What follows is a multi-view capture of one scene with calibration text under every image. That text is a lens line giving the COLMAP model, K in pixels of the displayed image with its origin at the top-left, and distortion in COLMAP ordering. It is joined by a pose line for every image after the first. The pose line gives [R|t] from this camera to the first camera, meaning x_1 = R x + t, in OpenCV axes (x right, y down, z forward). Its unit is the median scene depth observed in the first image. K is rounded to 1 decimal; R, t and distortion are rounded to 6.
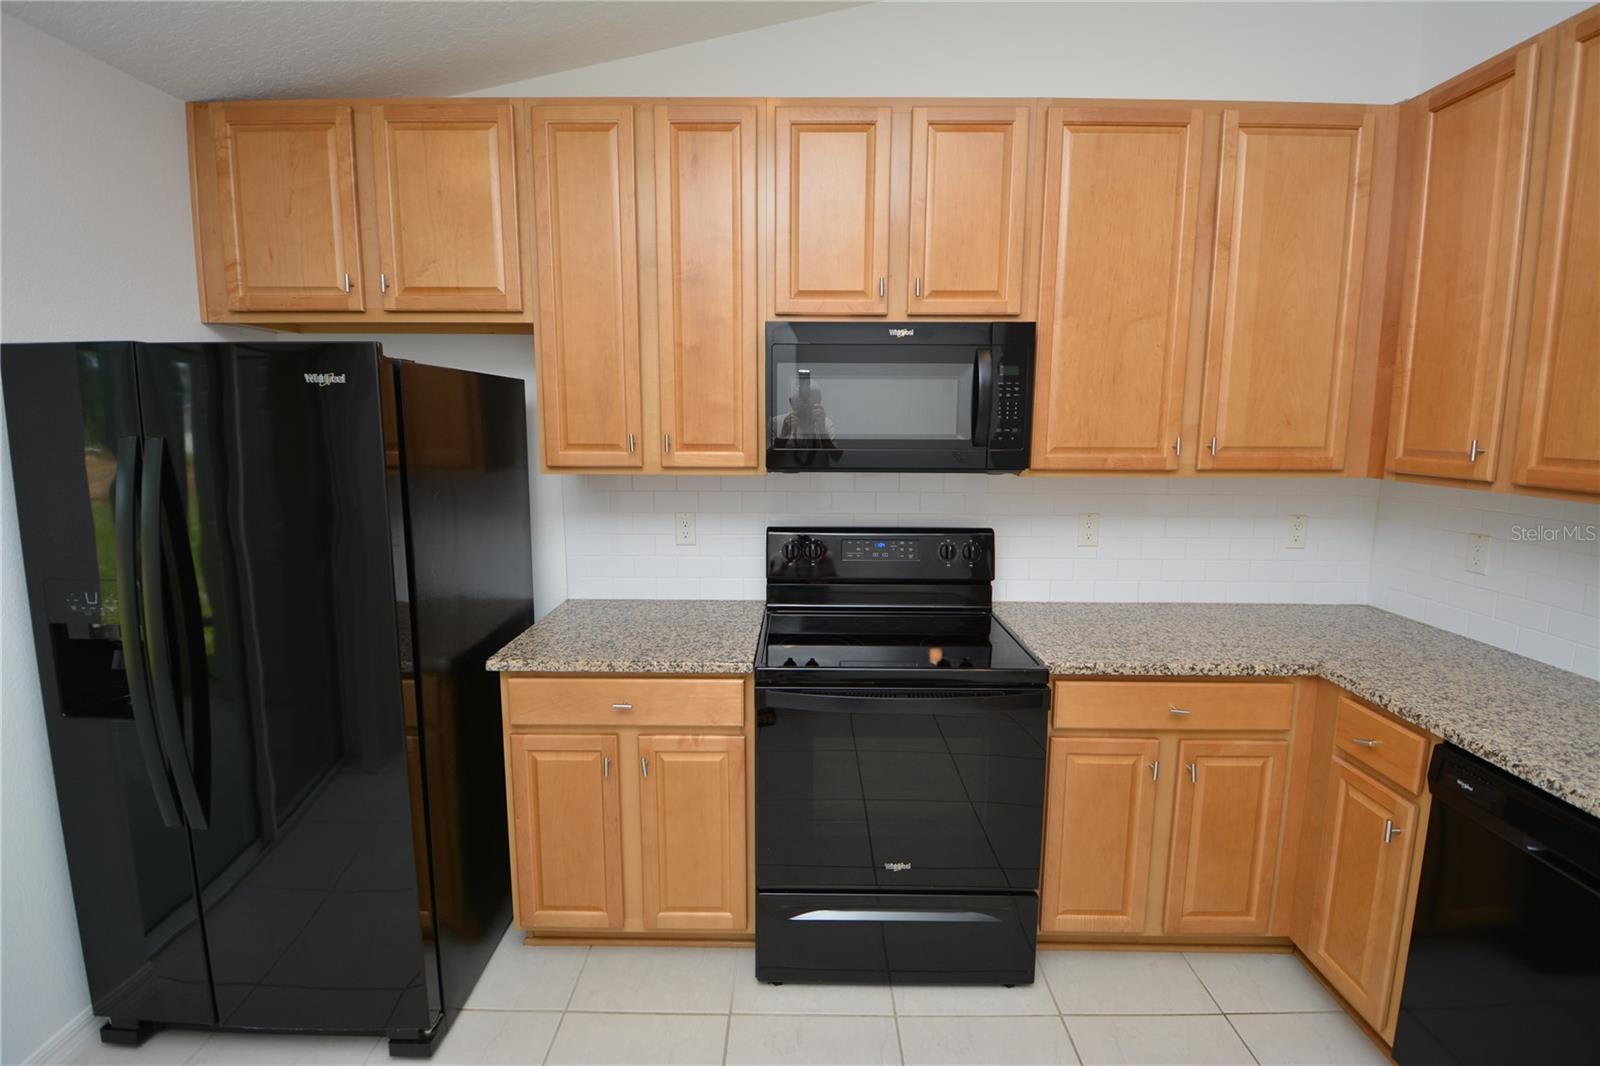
lens RADIAL K [[706.0, 0, 788.8], [0, 706.0, 509.2], [0, 0, 1]] dist [-0.008460, -0.009249]
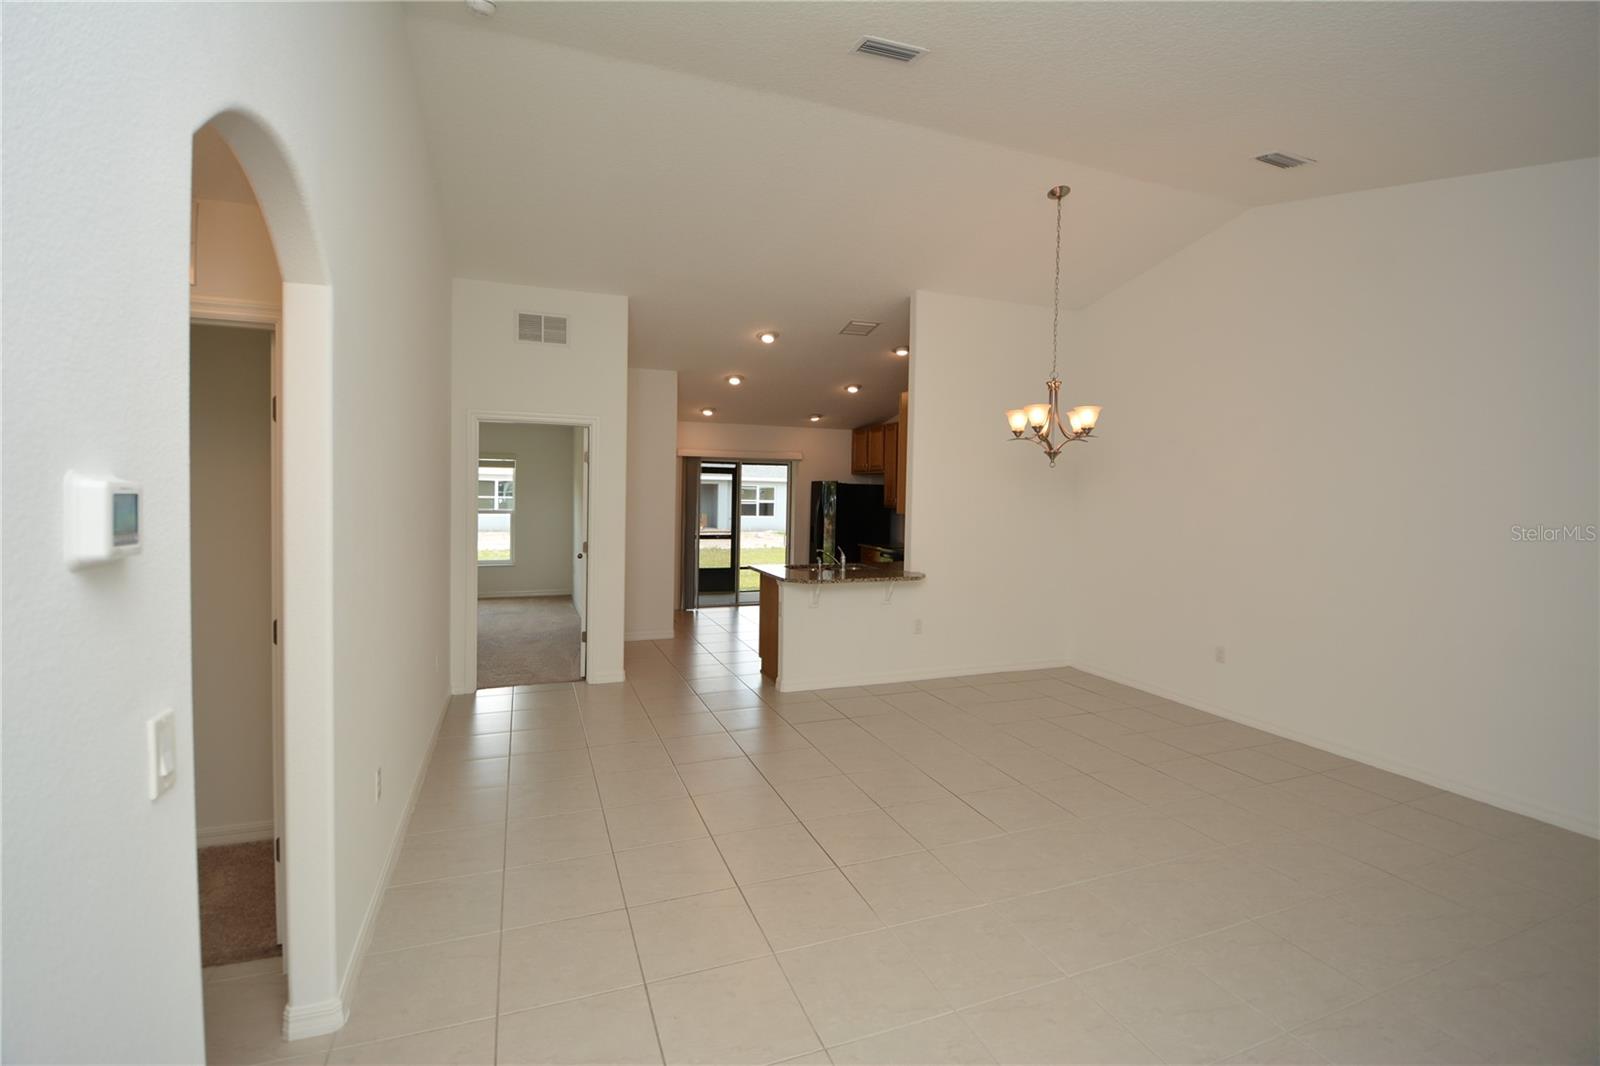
lens RADIAL K [[706.0, 0, 811.9], [0, 706.0, 510.7], [0, 0, 1]] dist [-0.008460, -0.009249]
pose [[0.377705, 0.023820, -0.925619, 3.727432], [-0.133297, 0.990655, -0.028899, 0.170698], [0.916281, 0.134298, 0.377351, -1.096768]]
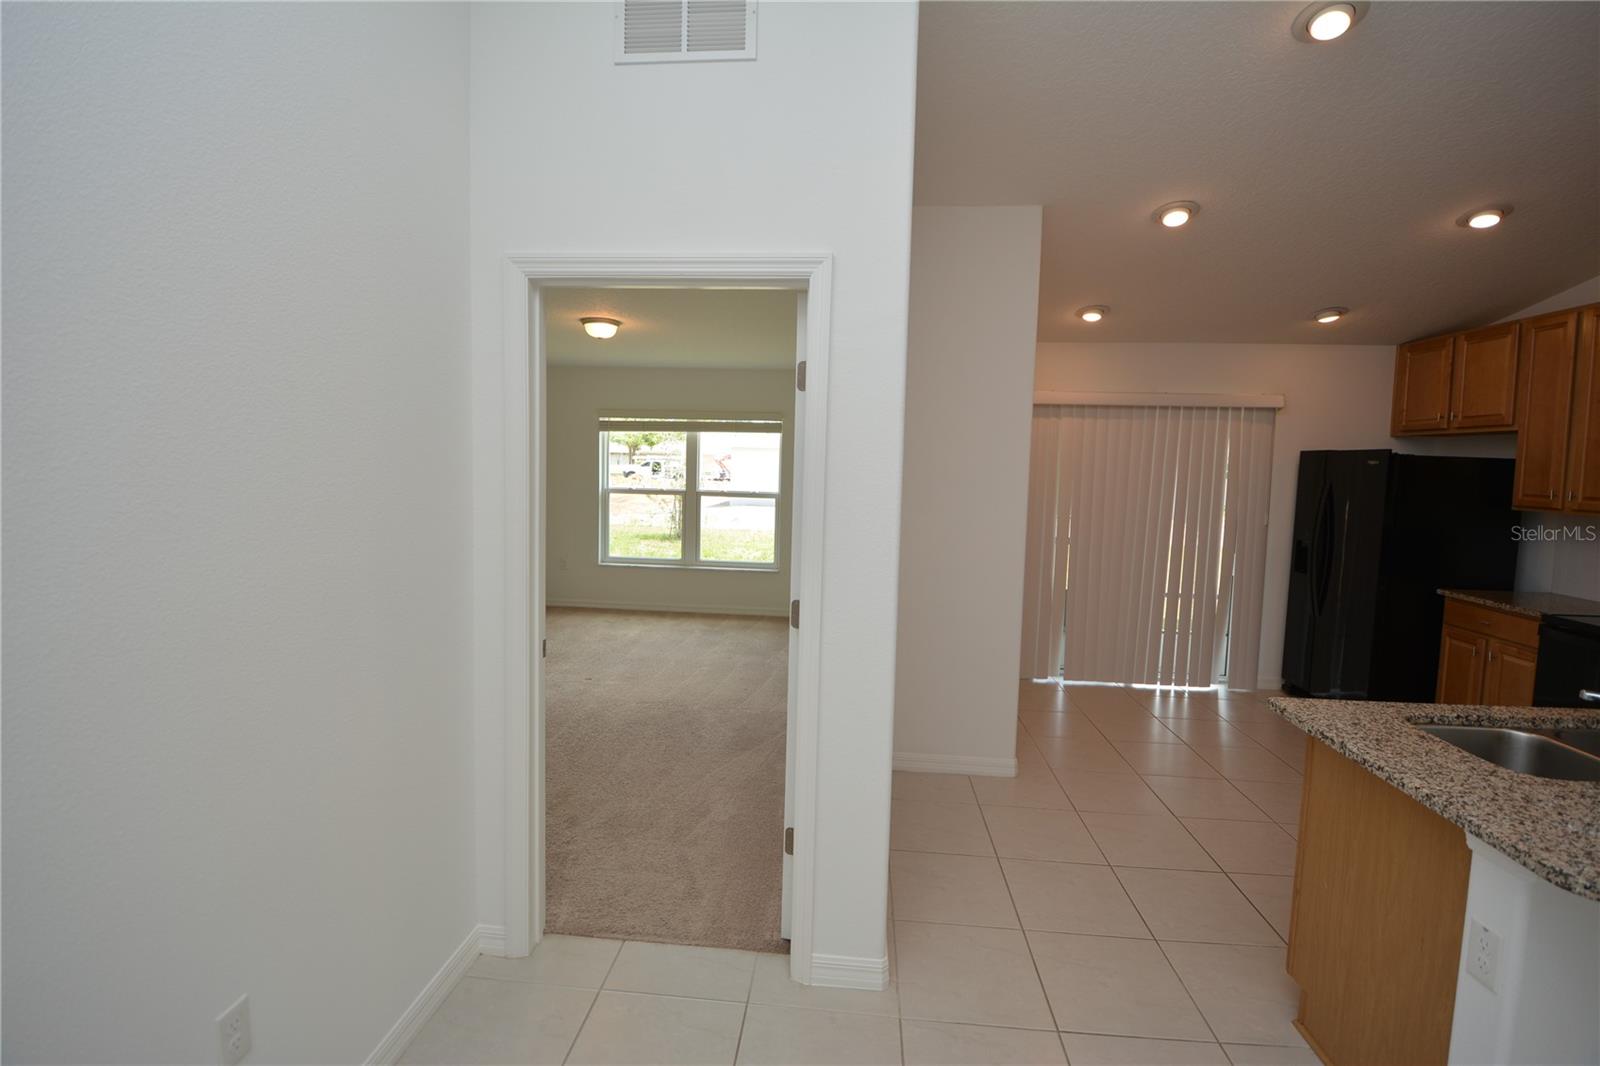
lens RADIAL K [[706.0, 0, 794.8], [0, 706.0, 514.9], [0, 0, 1]] dist [-0.008460, -0.009249]
pose [[-0.089747, 0.067146, -0.993699, 1.758823], [-0.153109, 0.984935, 0.080382, 0.114162], [0.984126, 0.159359, -0.078114, -0.772772]]
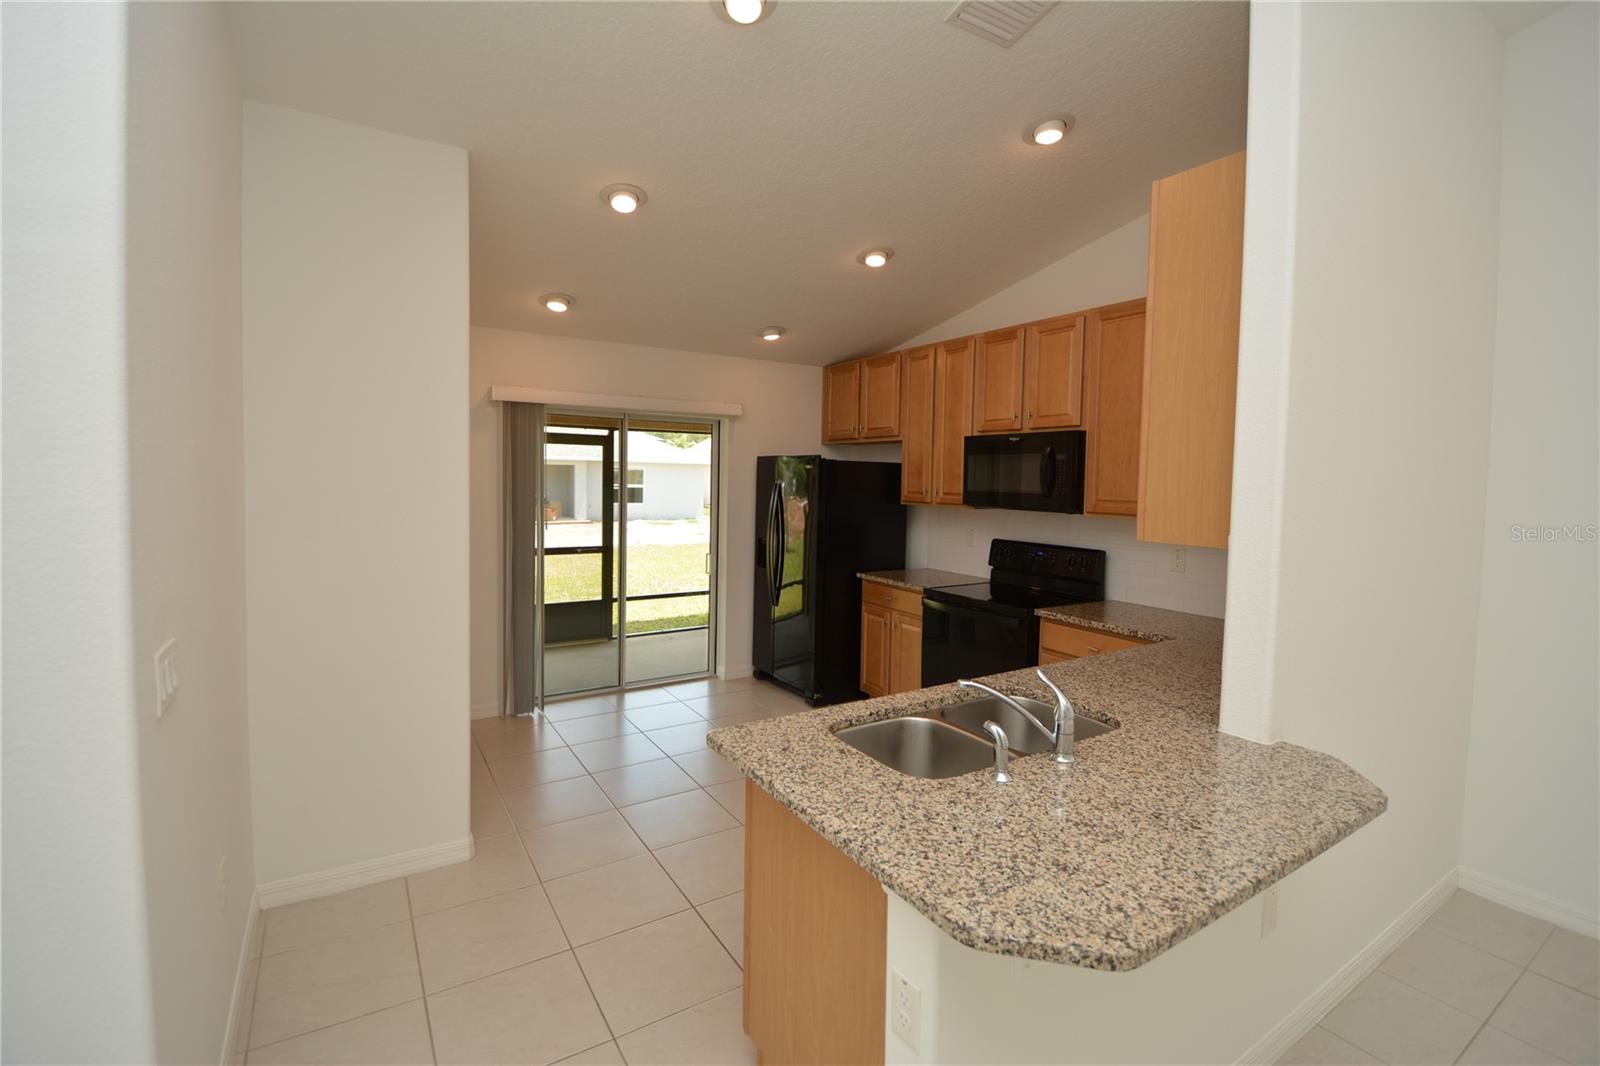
lens RADIAL K [[706.0, 0, 796.0], [0, 706.0, 511.0], [0, 0, 1]] dist [-0.008460, -0.009249]
pose [[0.535752, 0.044304, -0.843212, 1.516222], [-0.124989, 0.991782, -0.027304, 0.083177], [0.835073, 0.120020, 0.536887, -0.560894]]
